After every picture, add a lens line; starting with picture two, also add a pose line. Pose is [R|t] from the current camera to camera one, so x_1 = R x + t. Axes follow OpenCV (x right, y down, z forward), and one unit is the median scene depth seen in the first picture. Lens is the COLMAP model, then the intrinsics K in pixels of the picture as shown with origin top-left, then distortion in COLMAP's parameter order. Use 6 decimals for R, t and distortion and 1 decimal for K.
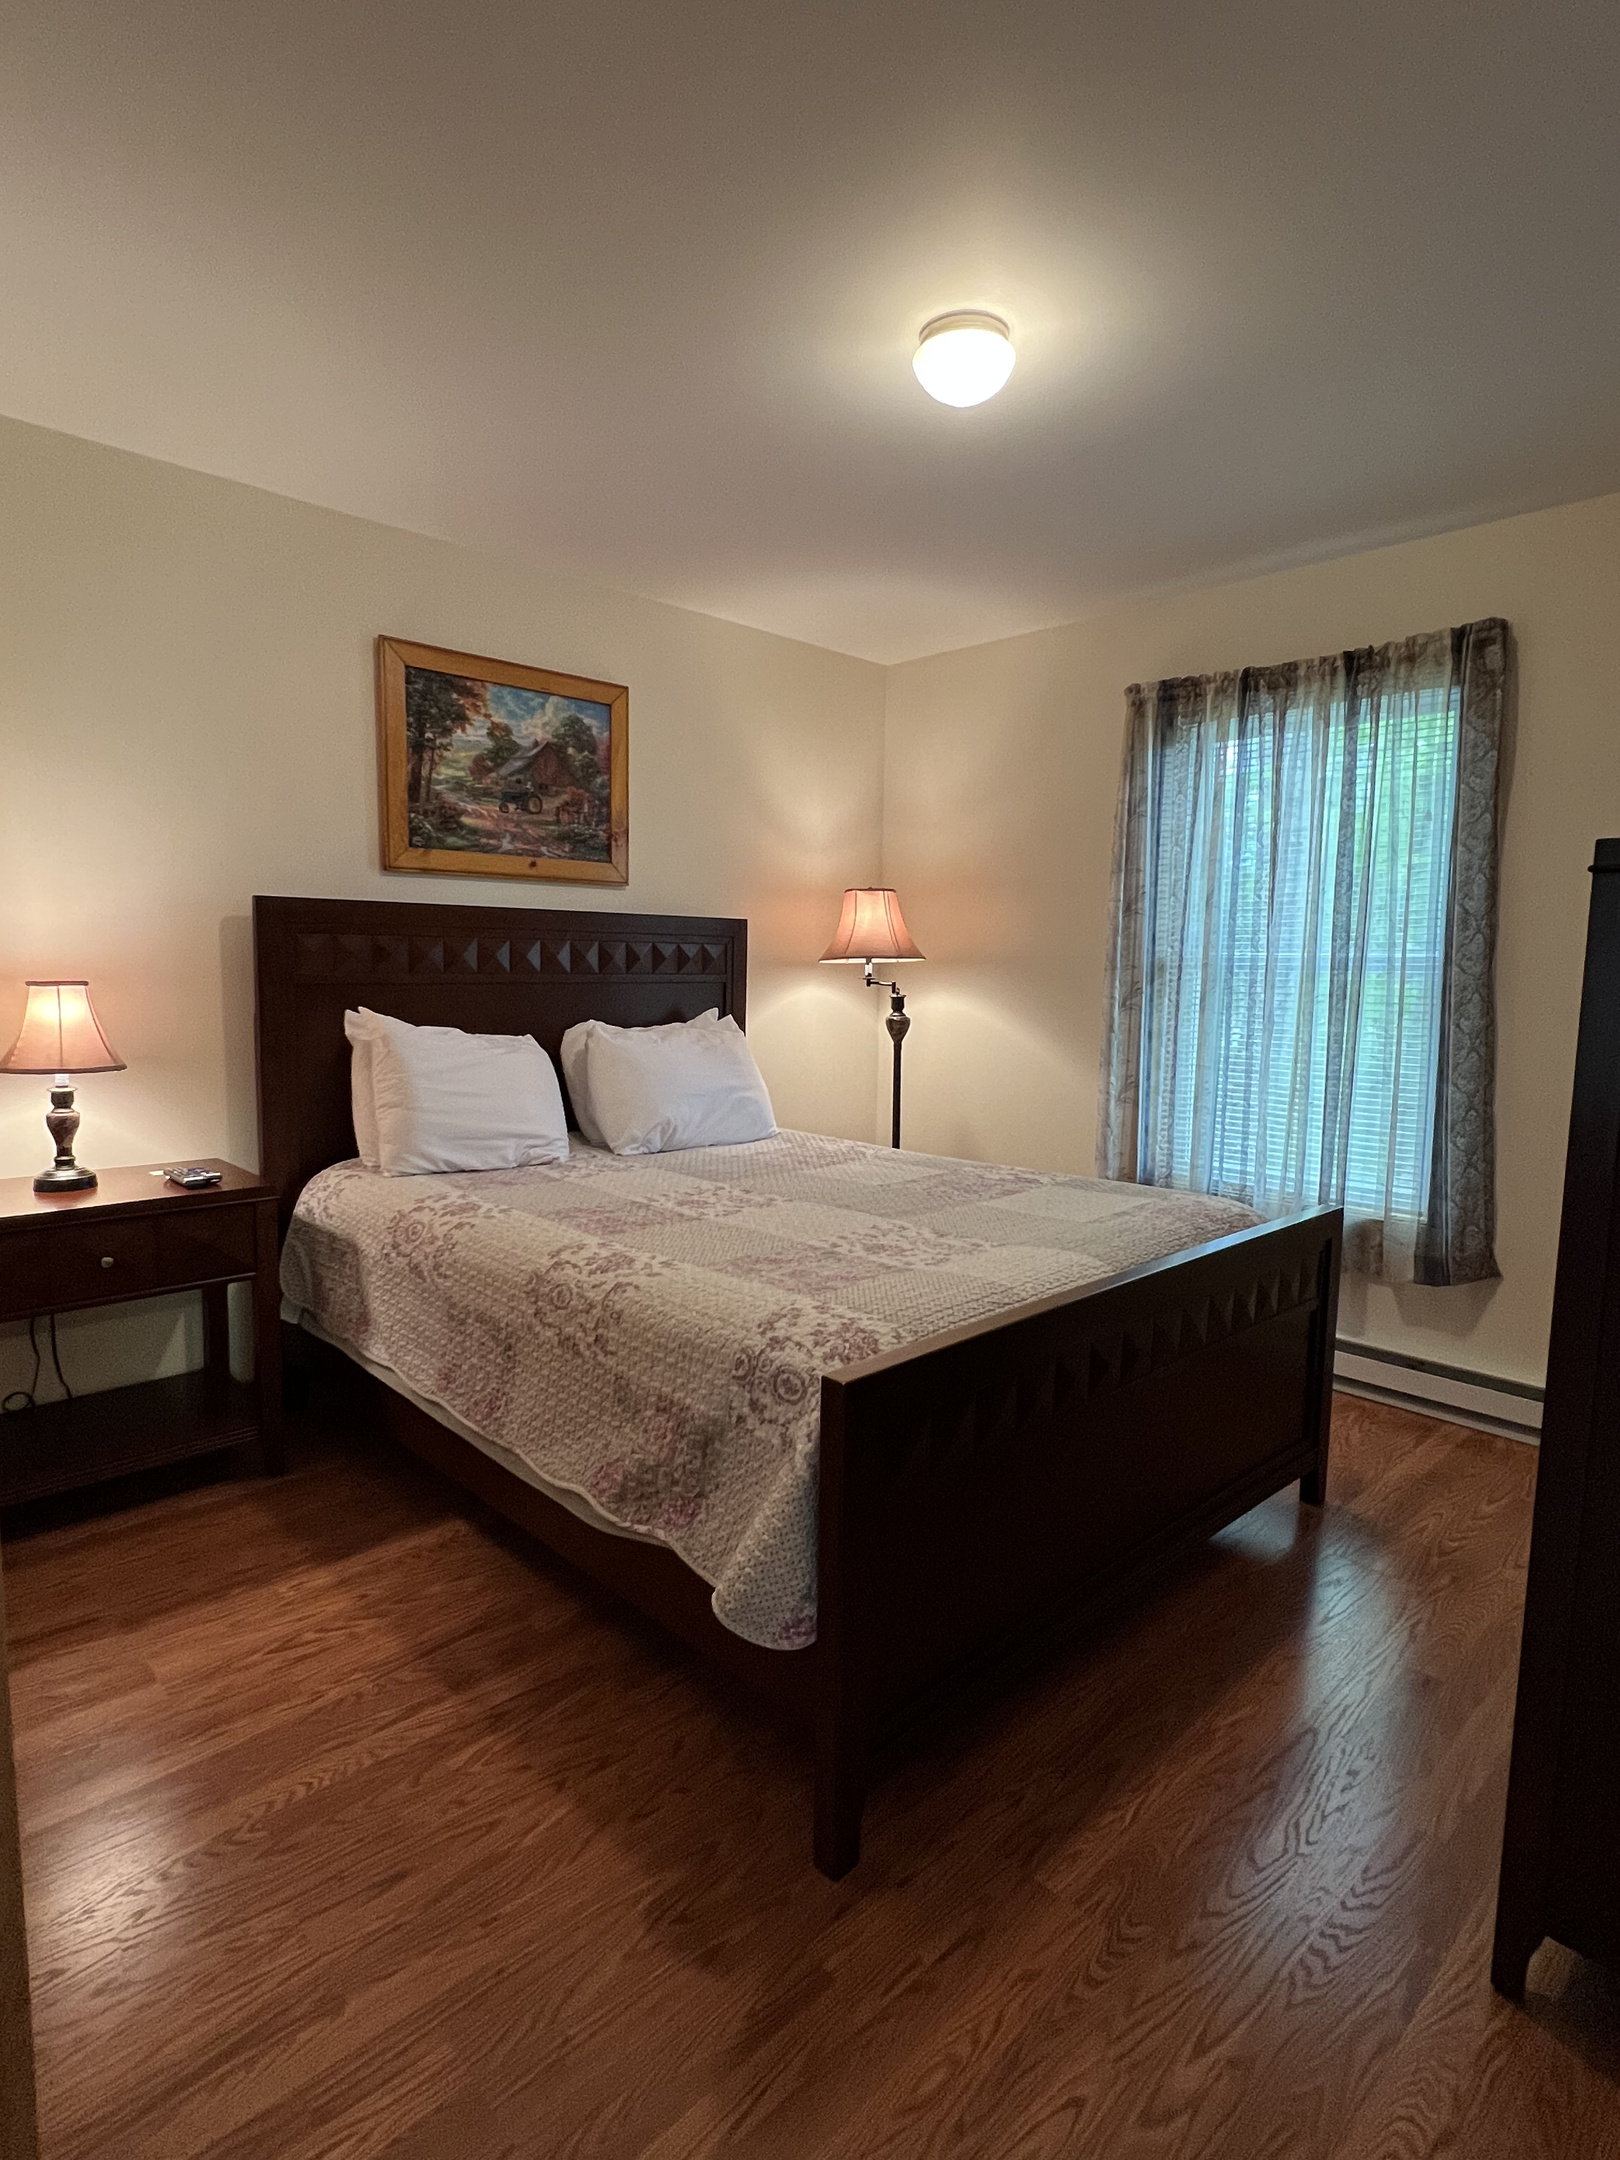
lens RADIAL K [[1136.2, 0, 811.2], [0, 1136.2, 1082.8], [0, 0, 1]] dist [0.000415, -0.000652]
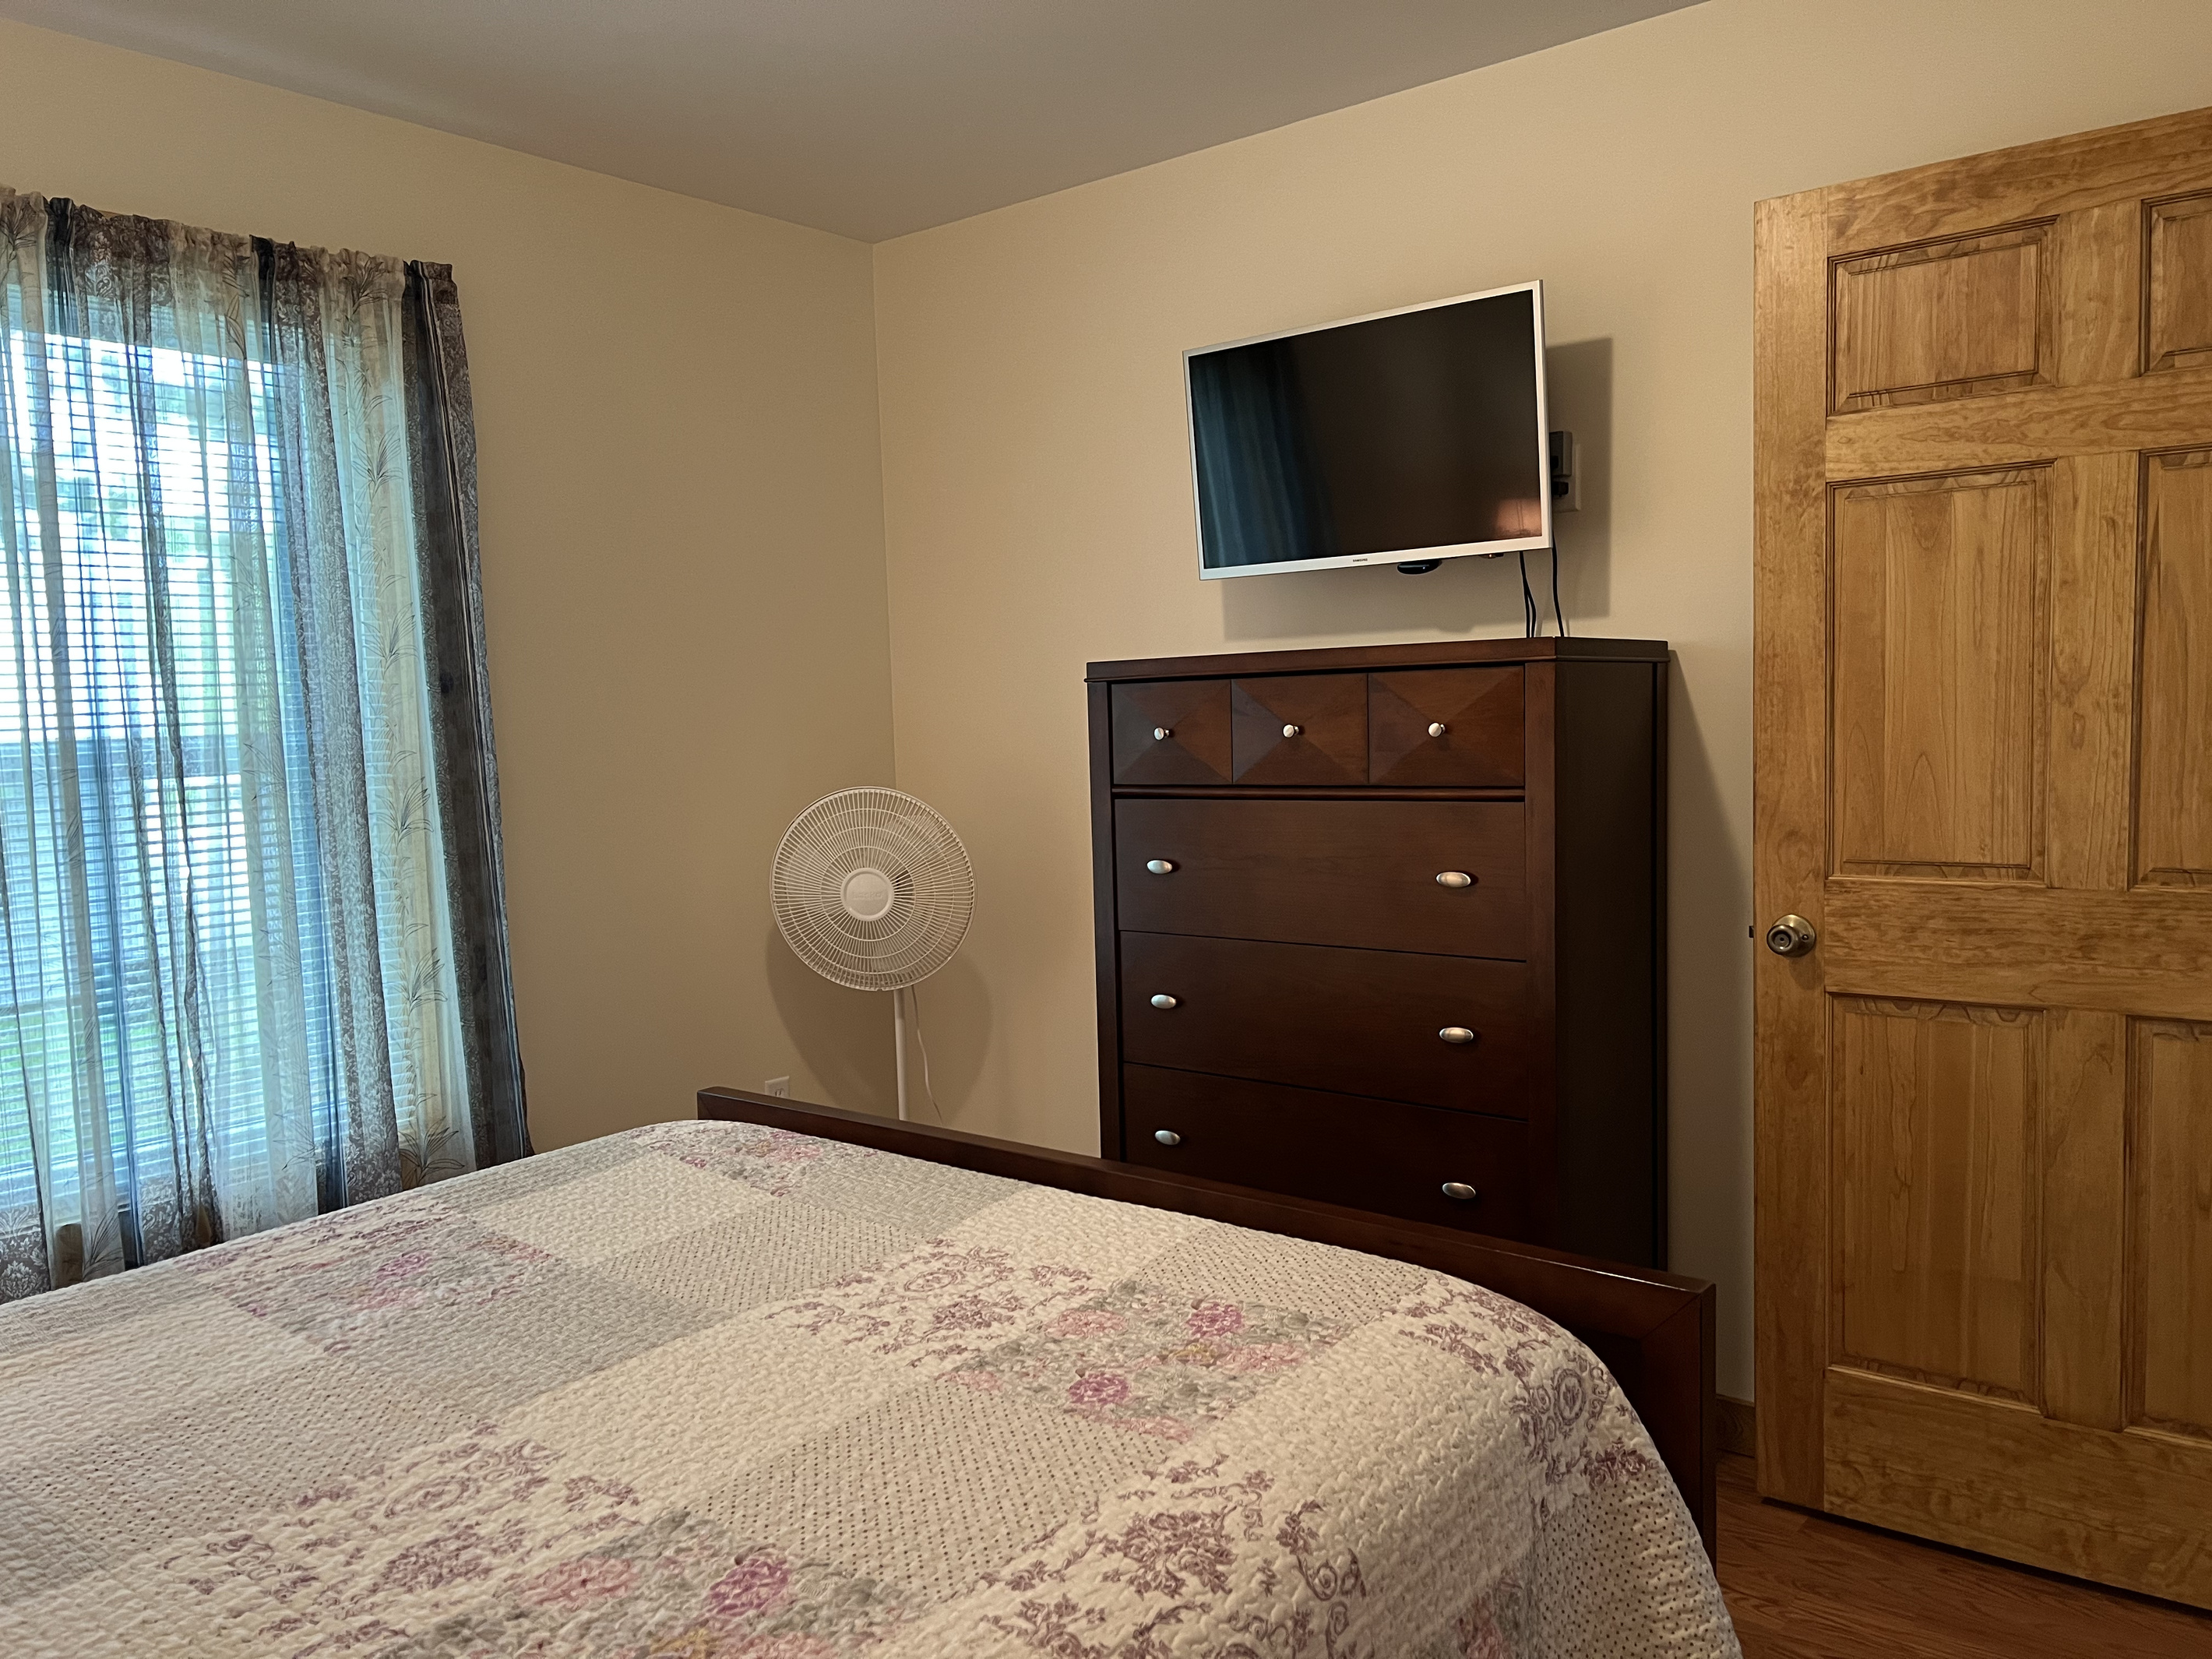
lens RADIAL K [[1670.2, 0, 1113.2], [0, 1670.2, 825.3], [0, 0, 1]] dist [0.071575, -0.085805]
pose [[-0.124015, -0.084837, 0.988647, -0.630923], [0.131308, 0.986173, 0.101096, -0.134252], [-0.983554, 0.142354, -0.111160, 0.891954]]
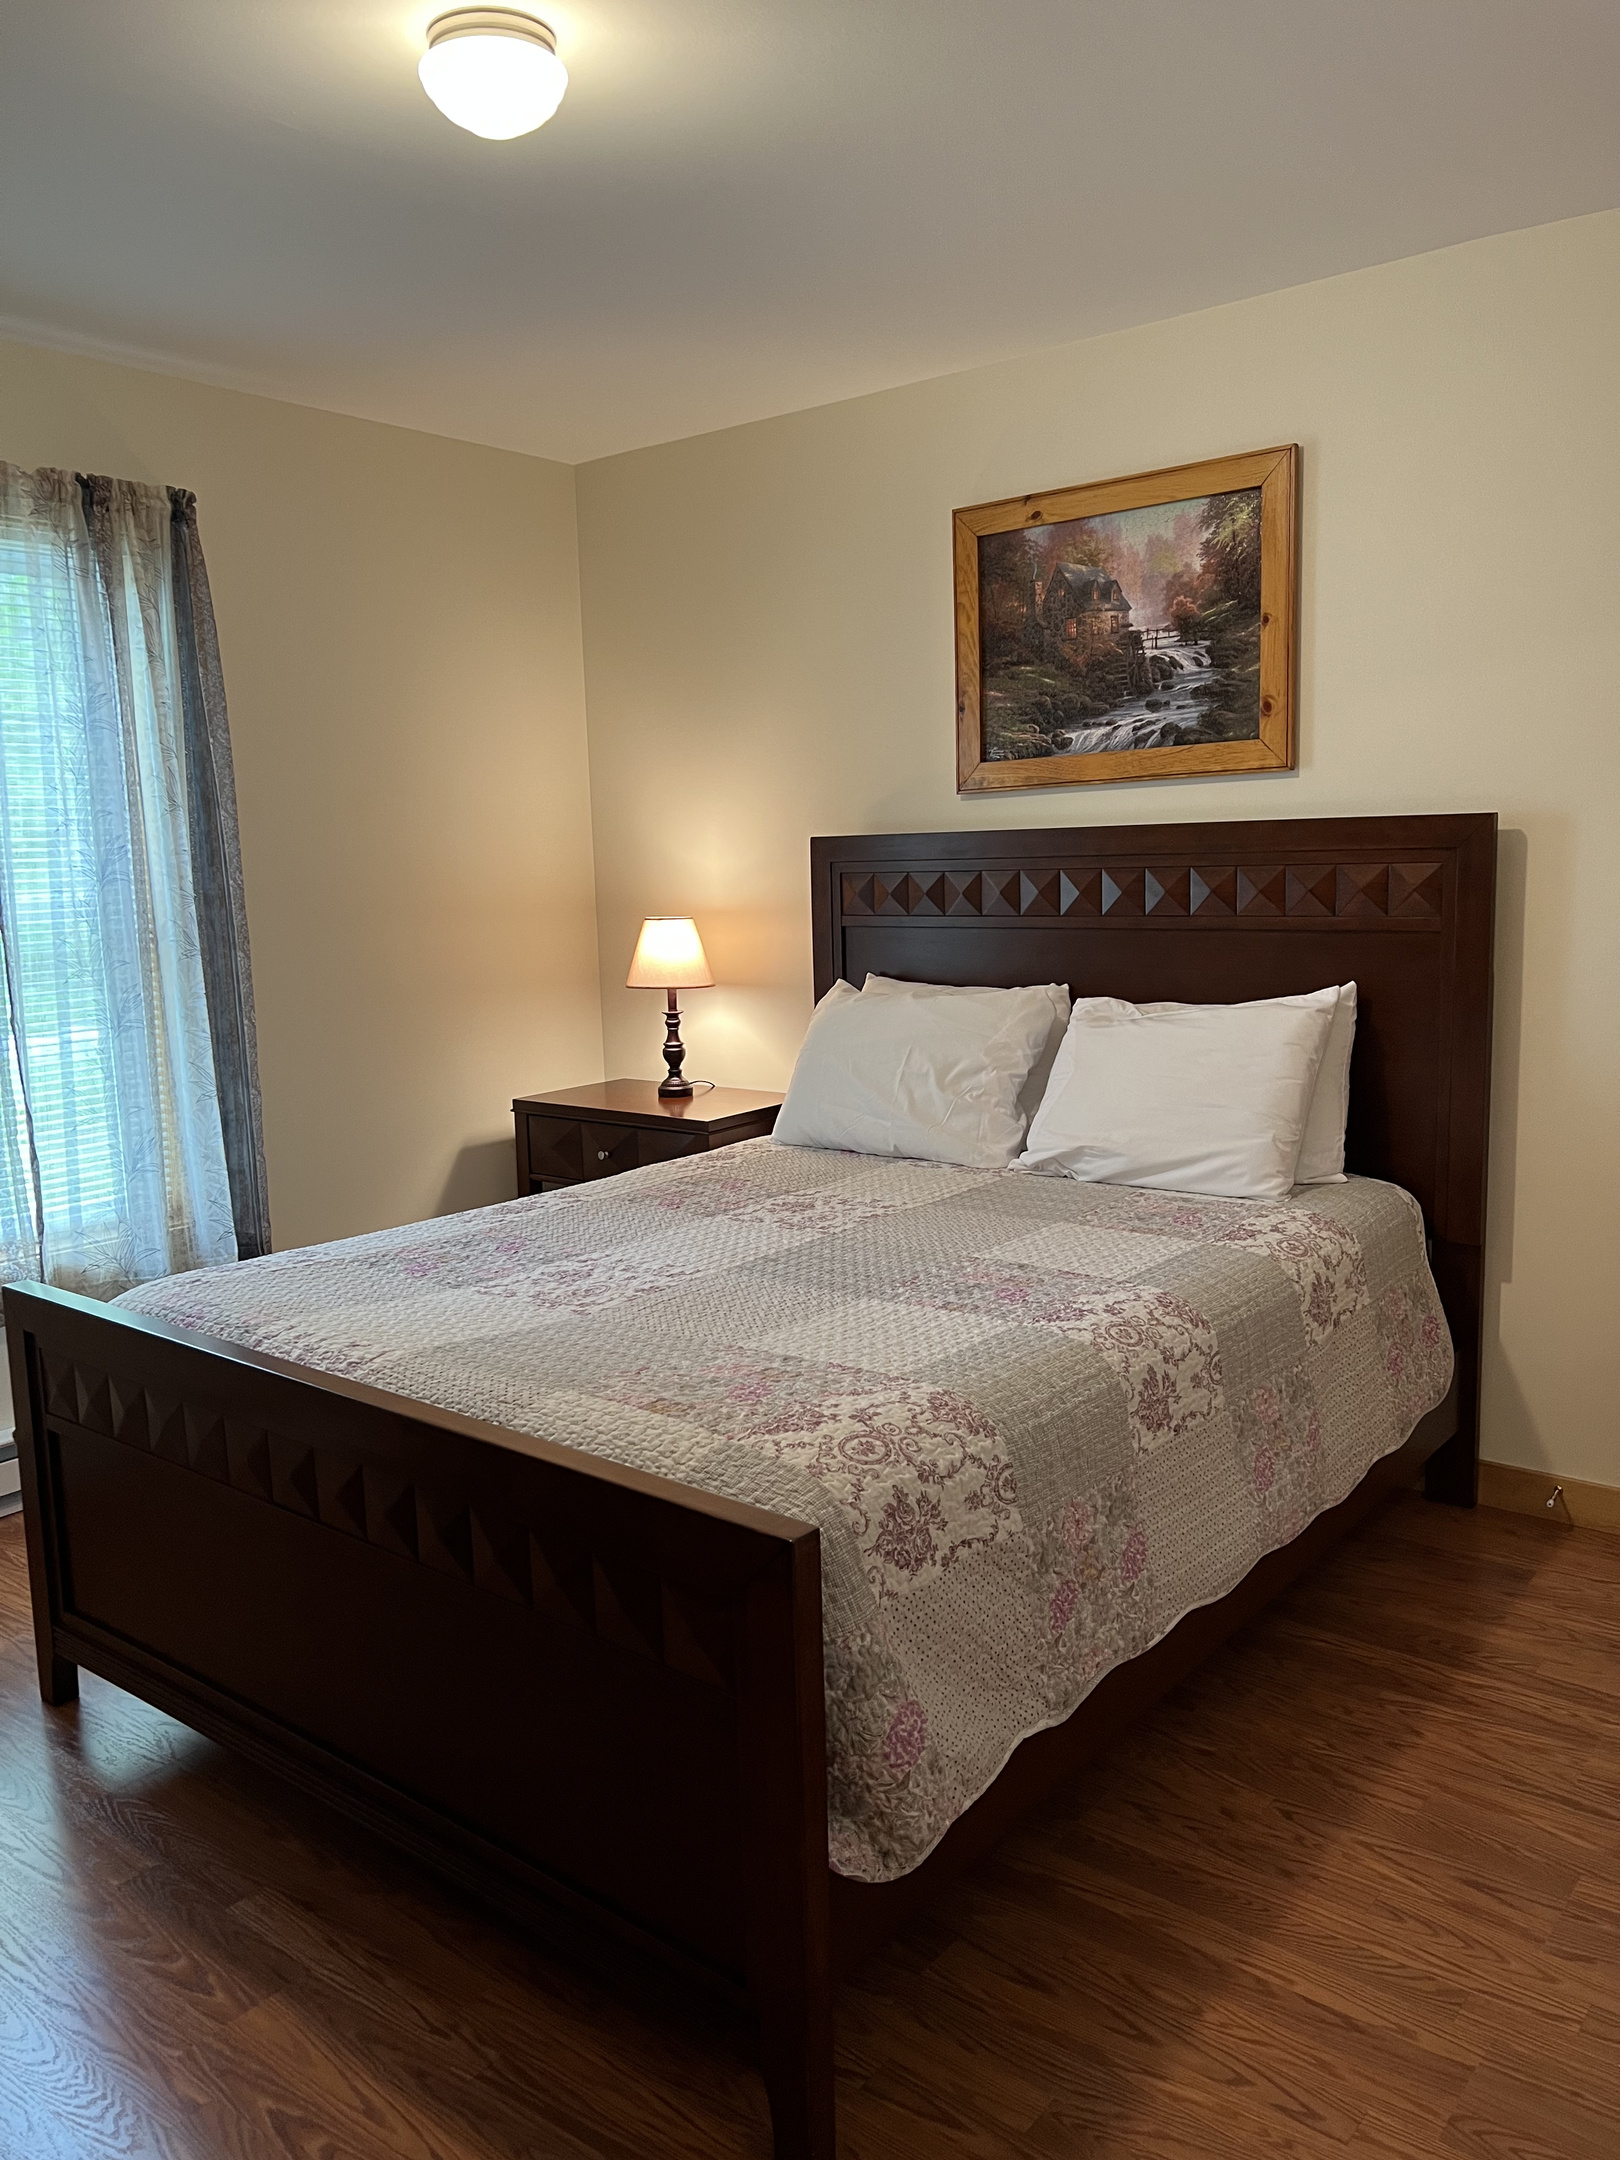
lens RADIAL K [[1630.9, 0, 810.0], [0, 1630.9, 1080.0], [0, 0, 1]] dist [0.071575, -0.085805]
pose [[0.128987, 0.116156, -0.984820, 1.024162], [-0.084513, 0.990790, 0.105792, -0.113612], [0.988038, 0.069584, 0.137616, 0.901962]]
